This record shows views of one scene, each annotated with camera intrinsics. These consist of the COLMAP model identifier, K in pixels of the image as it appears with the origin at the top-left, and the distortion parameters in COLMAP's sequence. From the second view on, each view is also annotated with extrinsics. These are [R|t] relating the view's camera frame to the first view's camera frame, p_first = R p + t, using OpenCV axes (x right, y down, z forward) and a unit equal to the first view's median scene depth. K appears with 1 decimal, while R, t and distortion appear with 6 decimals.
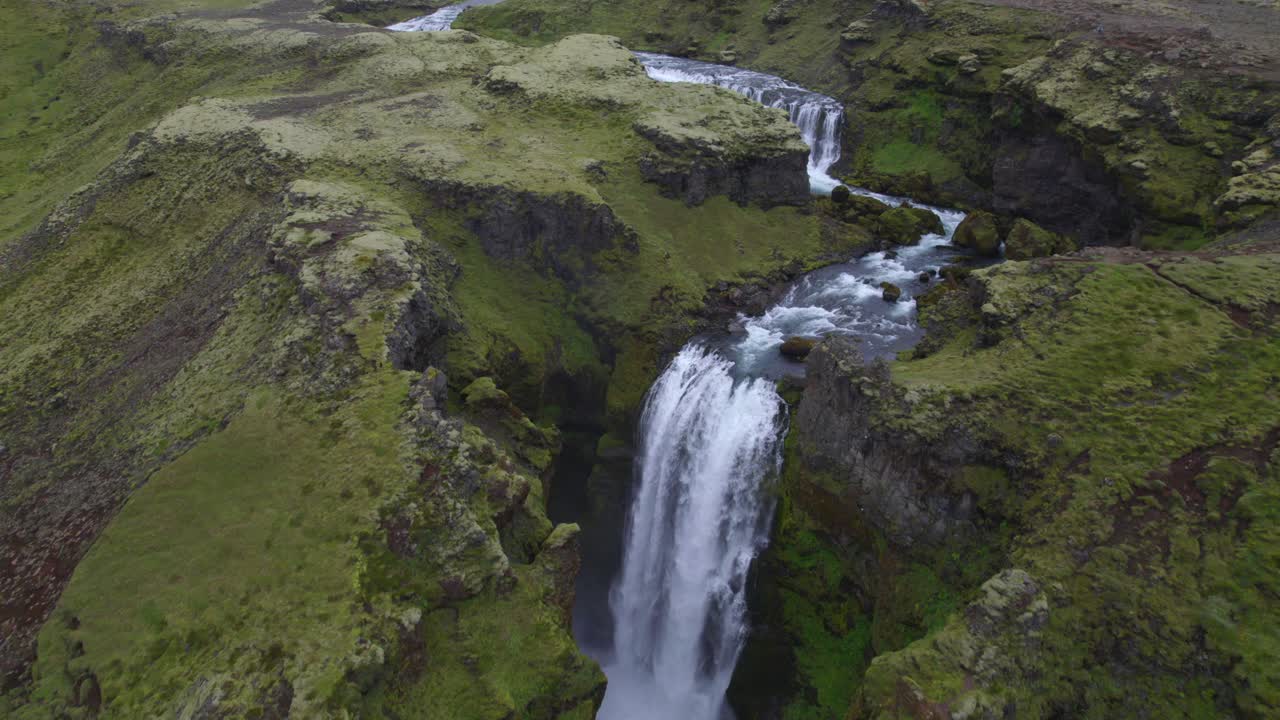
lens RADIAL K [[852.3, 0, 640.0], [0, 852.3, 360.0], [0, 0, 1]] dist [-0.112362, 0.103020]
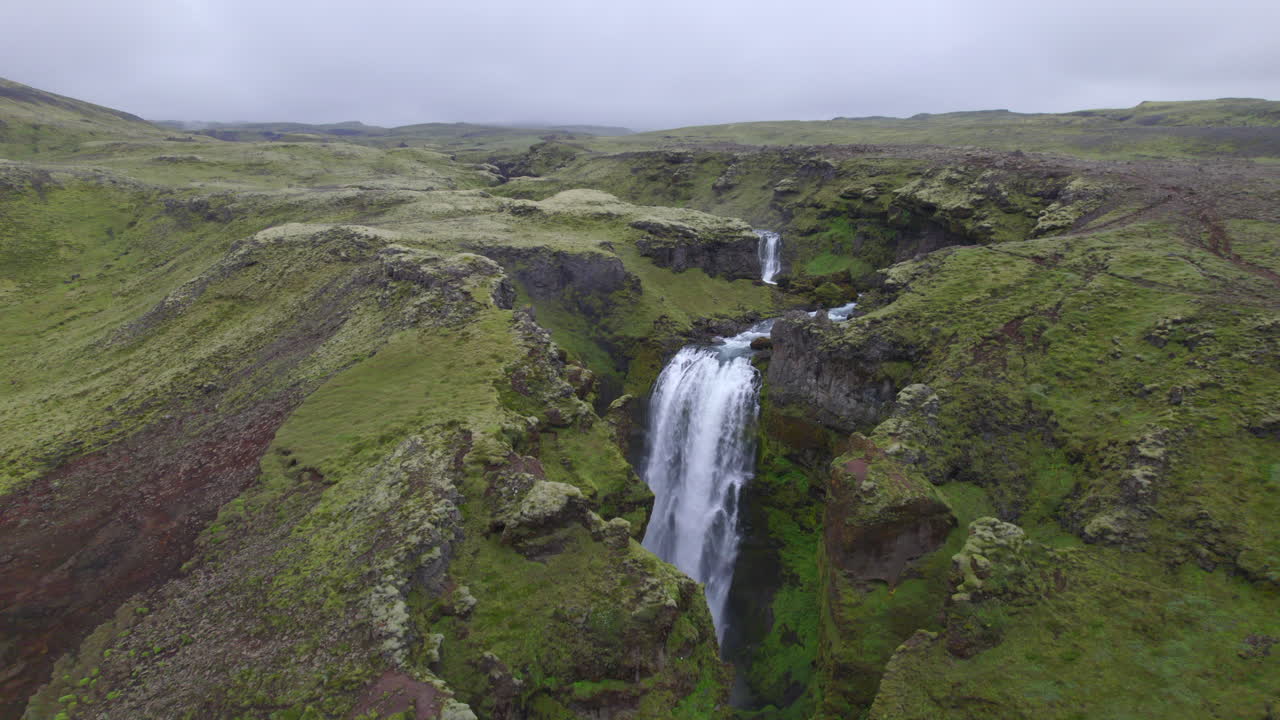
lens RADIAL K [[852.3, 0, 640.0], [0, 852.3, 360.0], [0, 0, 1]] dist [-0.112362, 0.103020]
pose [[0.997382, -0.015686, 0.070586, -0.114911], [0.034413, 0.961518, -0.272580, 0.387914], [-0.063594, 0.274295, 0.959540, -0.318682]]
